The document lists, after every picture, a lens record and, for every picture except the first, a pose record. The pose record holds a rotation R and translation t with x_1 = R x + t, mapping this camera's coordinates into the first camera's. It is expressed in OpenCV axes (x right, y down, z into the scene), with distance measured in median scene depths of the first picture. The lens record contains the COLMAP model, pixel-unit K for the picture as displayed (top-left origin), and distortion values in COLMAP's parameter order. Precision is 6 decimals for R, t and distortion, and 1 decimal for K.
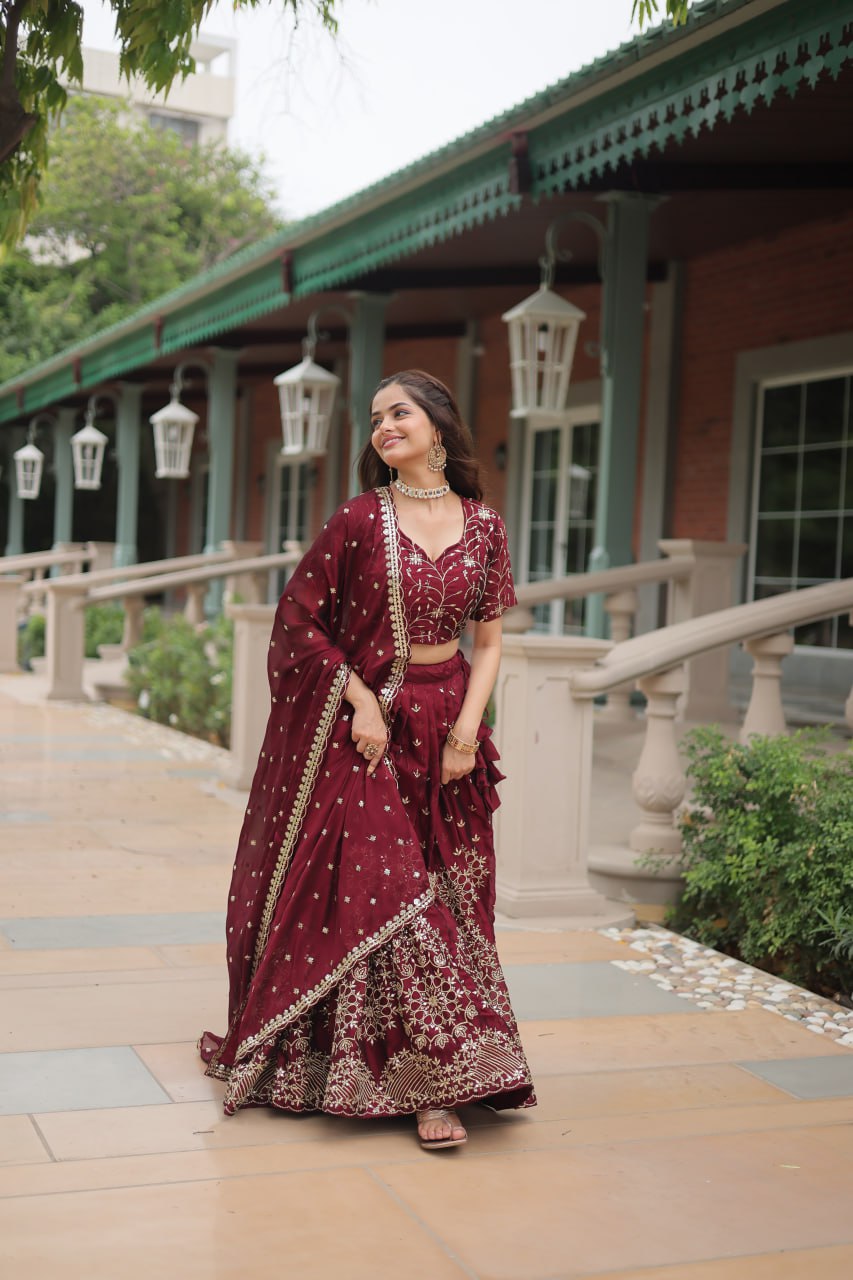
lens RADIAL K [[1692.2, 0, 423.9], [0, 1692.2, 655.2], [0, 0, 1]] dist [0.019756, -0.078371]
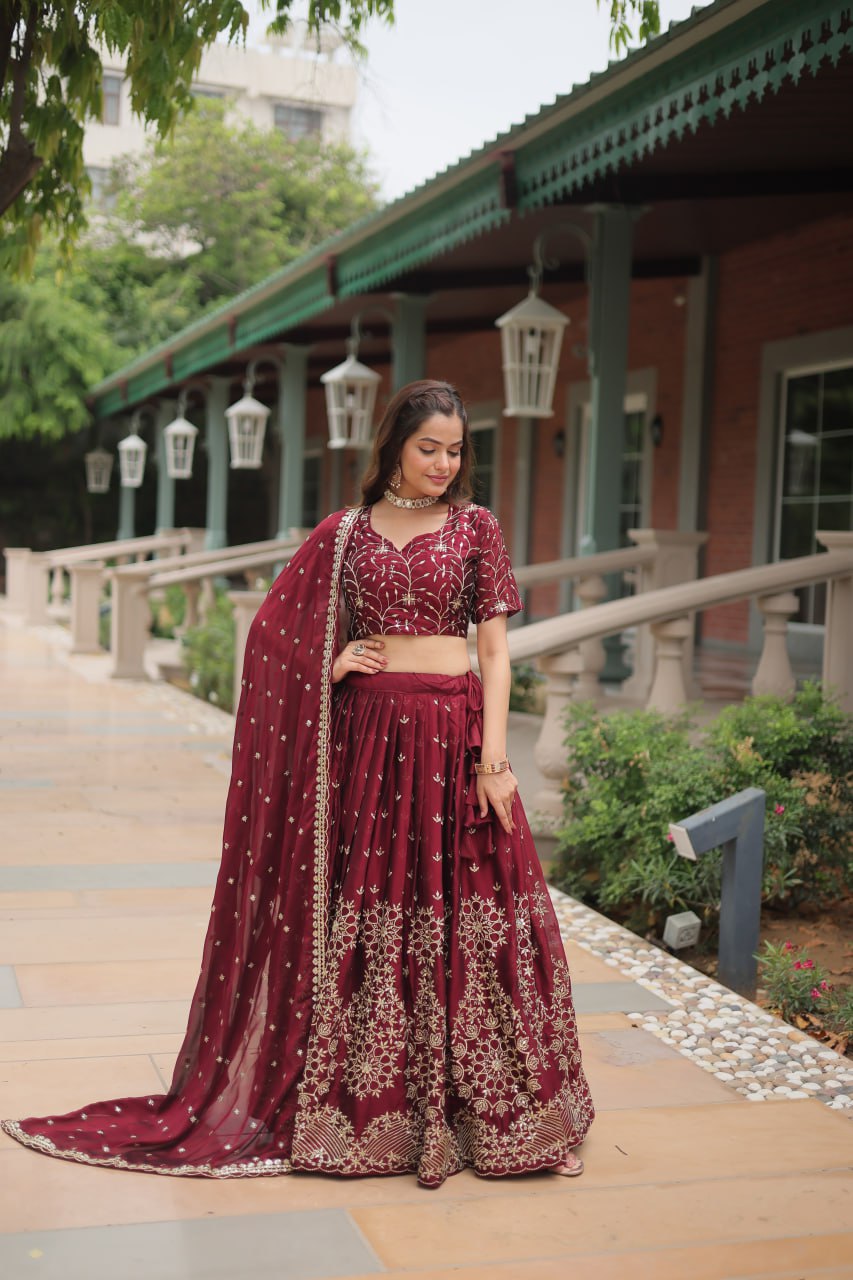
lens RADIAL K [[1681.9, 0, 426.5], [0, 1681.9, 640.0], [0, 0, 1]] dist [0.029339, -0.145367]
pose [[0.996790, -0.004366, -0.079946, 0.065577], [0.004719, 0.999980, 0.004230, -0.002023], [0.079926, -0.004594, 0.996790, -0.053594]]
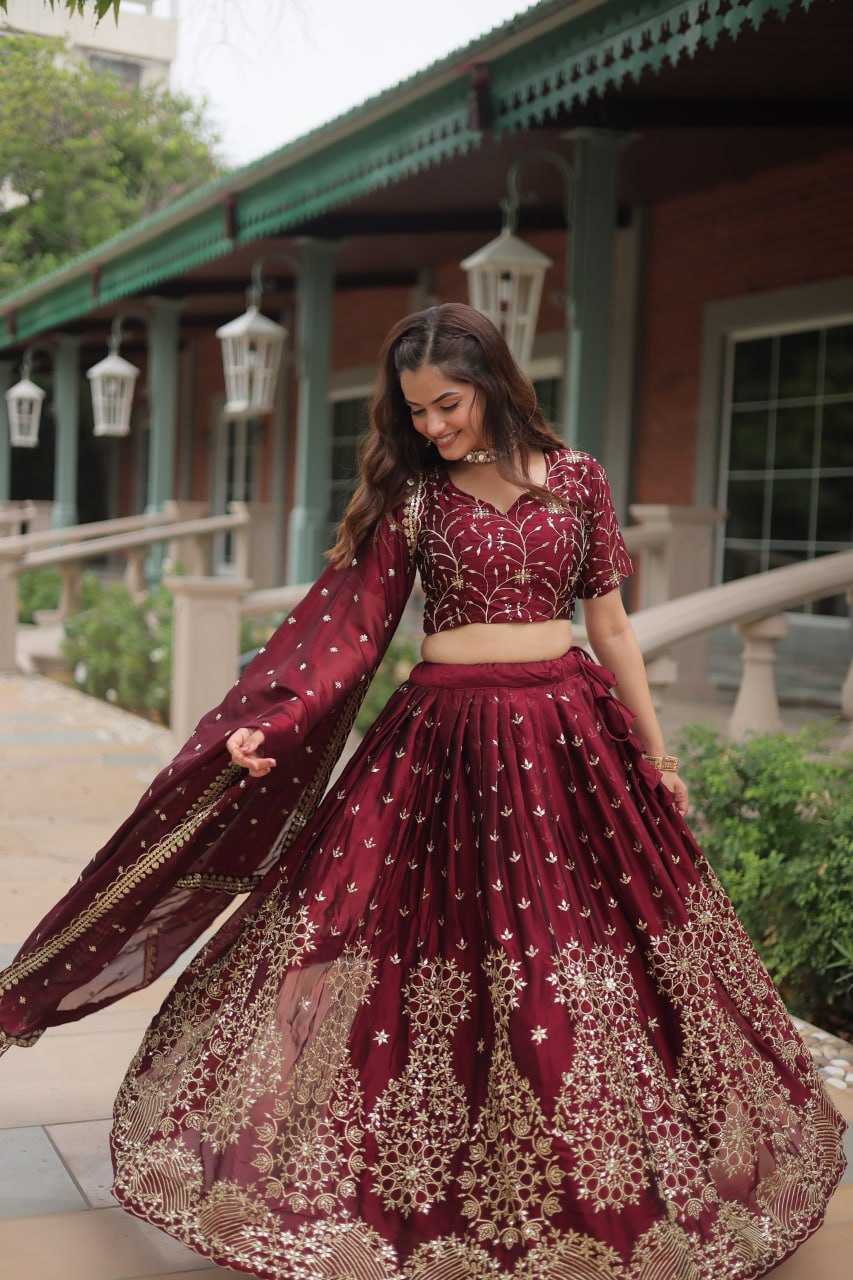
lens RADIAL K [[1703.6, 0, 419.8], [0, 1703.6, 662.0], [0, 0, 1]] dist [0.021960, -0.107181]
pose [[0.999630, -0.004845, 0.026761, -0.001929], [0.004027, 0.999525, 0.030538, -0.007859], [-0.026896, -0.030419, 0.999175, 0.044685]]
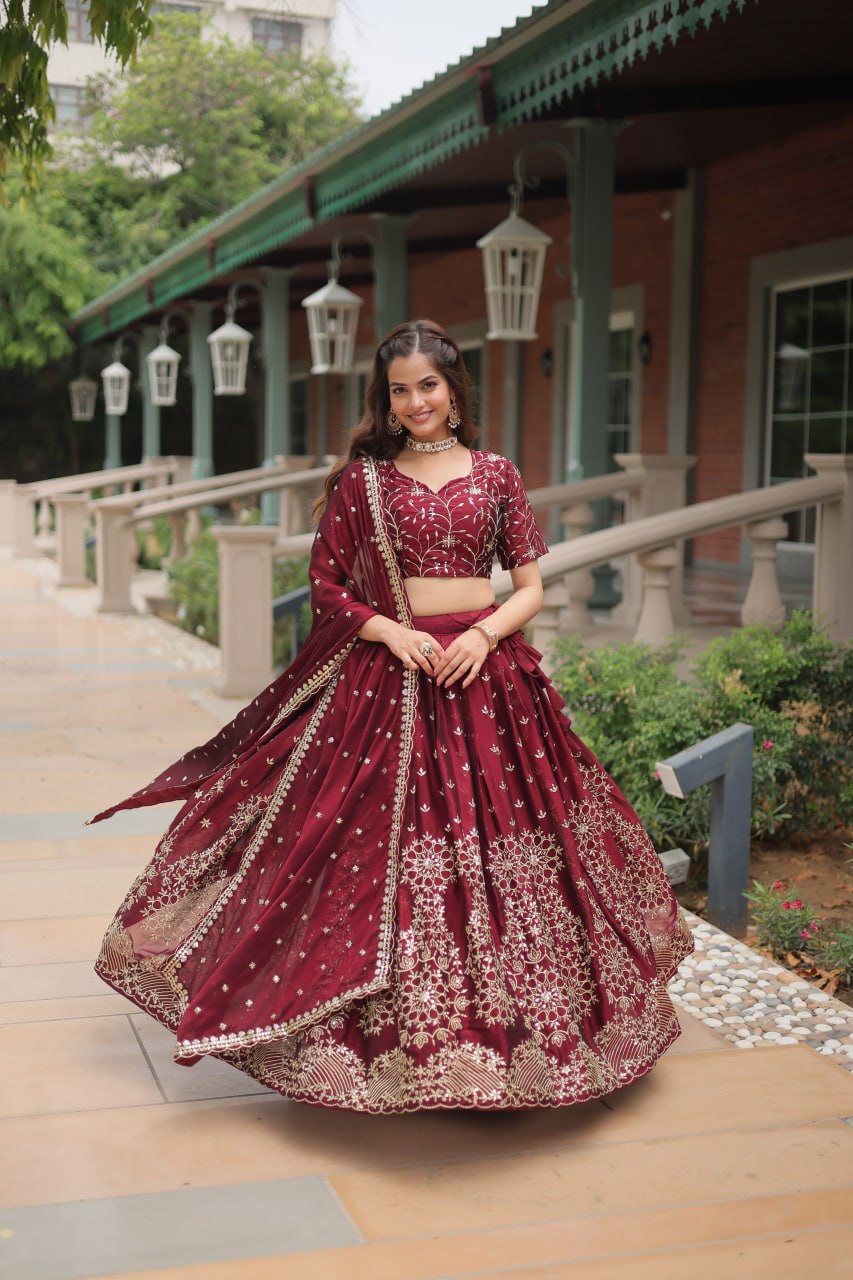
lens RADIAL K [[1686.5, 0, 432.8], [0, 1686.5, 637.3], [0, 0, 1]] dist [0.031027, -0.144327]
pose [[0.996977, -0.023249, -0.074142, 0.068757], [0.027004, 0.998381, 0.050053, -0.006491], [0.072859, -0.051904, 0.995991, -0.045749]]
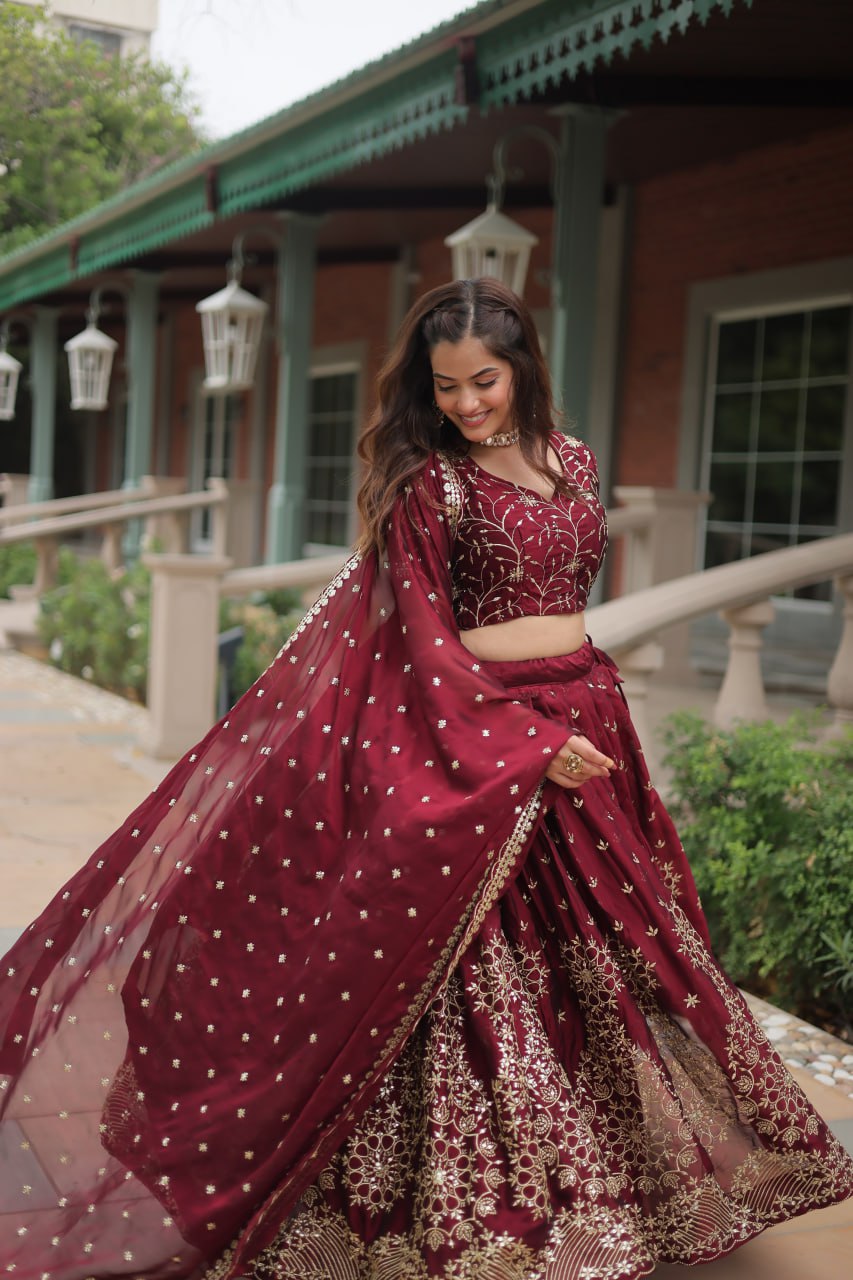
lens RADIAL K [[1703.6, 0, 419.8], [0, 1703.6, 662.0], [0, 0, 1]] dist [0.021960, -0.107181]
pose [[0.999147, 0.004869, 0.040999, -0.003499], [-0.006661, 0.999024, 0.043669, -0.009024], [-0.040747, -0.043905, 0.998204, 0.051047]]
